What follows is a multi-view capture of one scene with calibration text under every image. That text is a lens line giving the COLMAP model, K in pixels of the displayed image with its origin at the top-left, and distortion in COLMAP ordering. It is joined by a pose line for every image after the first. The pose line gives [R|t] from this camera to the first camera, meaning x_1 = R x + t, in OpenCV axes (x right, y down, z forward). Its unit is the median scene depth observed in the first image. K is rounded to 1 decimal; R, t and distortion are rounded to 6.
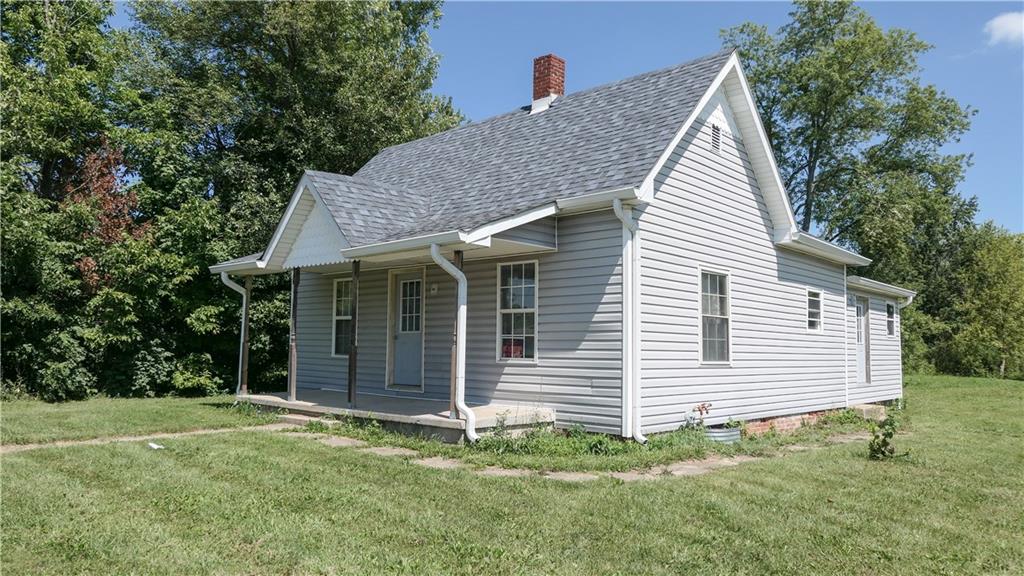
lens RADIAL K [[727.1, 0, 507.3], [0, 727.1, 288.0], [0, 0, 1]] dist [-0.003990, 0.005662]
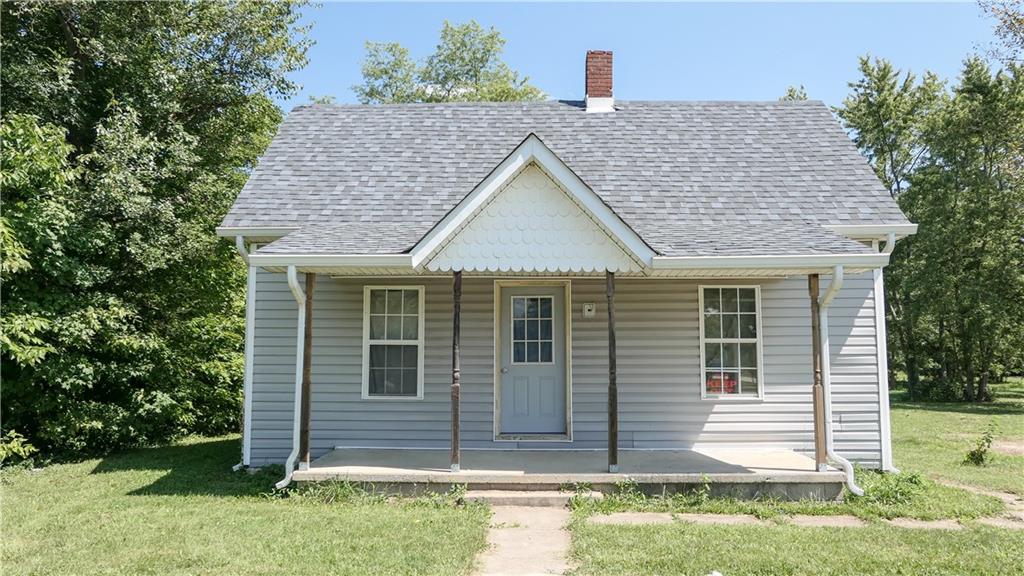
lens RADIAL K [[727.1, 0, 511.2], [0, 727.1, 290.0], [0, 0, 1]] dist [-0.003990, 0.005662]
pose [[0.743579, 0.053862, 0.666475, -0.654309], [-0.045054, 0.998521, -0.030430, 0.007285], [-0.667129, -0.007401, 0.744906, 0.432596]]
